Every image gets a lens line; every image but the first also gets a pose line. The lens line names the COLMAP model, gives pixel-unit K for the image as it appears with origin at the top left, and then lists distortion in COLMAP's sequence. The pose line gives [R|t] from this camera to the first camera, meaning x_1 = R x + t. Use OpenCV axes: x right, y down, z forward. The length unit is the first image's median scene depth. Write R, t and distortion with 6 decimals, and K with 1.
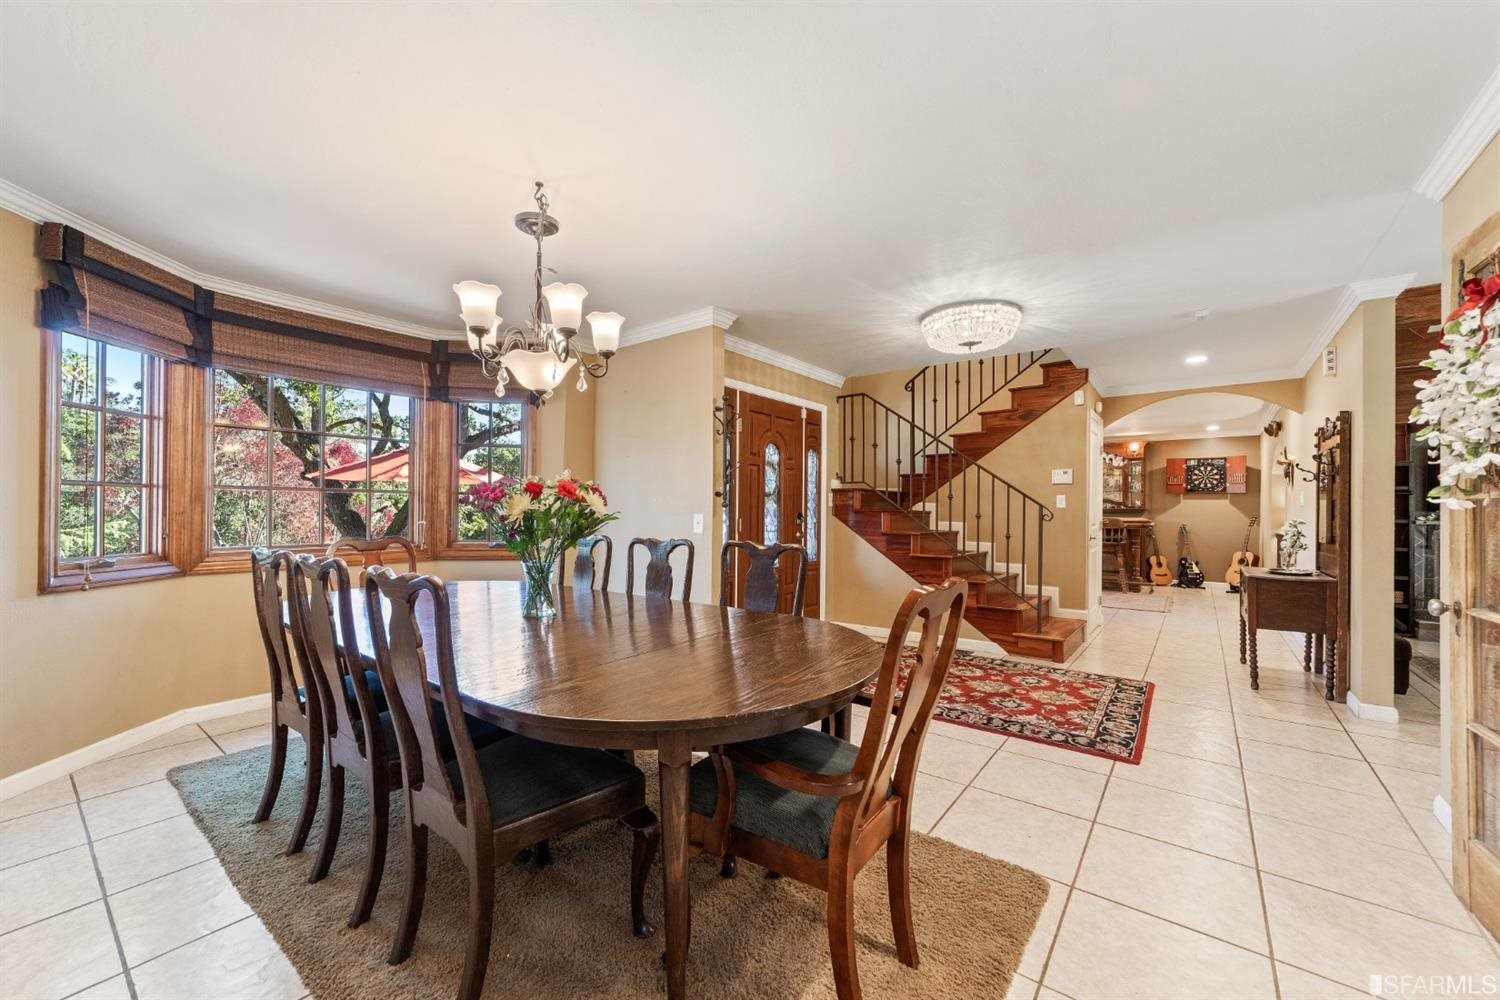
lens RADIAL K [[578.6, 0, 753.5], [0, 578.6, 513.7], [0, 0, 1]] dist [-0.010905, 0.002894]
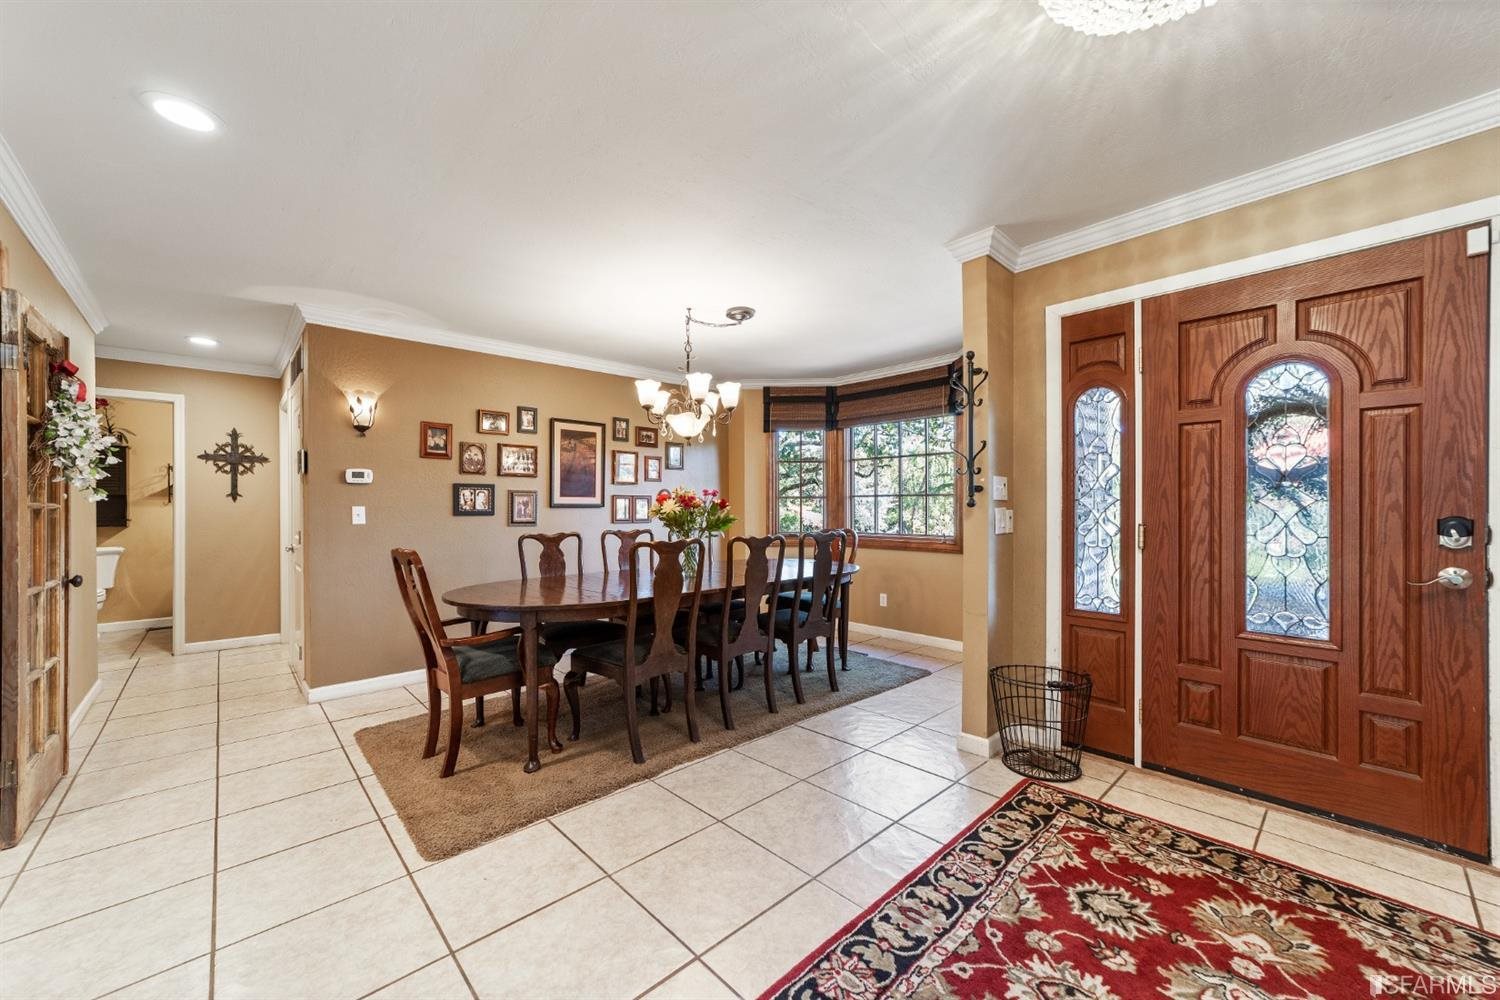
lens RADIAL K [[578.6, 0, 762.3], [0, 578.6, 506.6], [0, 0, 1]] dist [-0.010905, 0.002894]
pose [[-0.153423, 0.003630, -0.988154, 0.237754], [0.008680, 0.999960, 0.002326, -0.005146], [0.988122, -0.008221, -0.153449, 0.286554]]
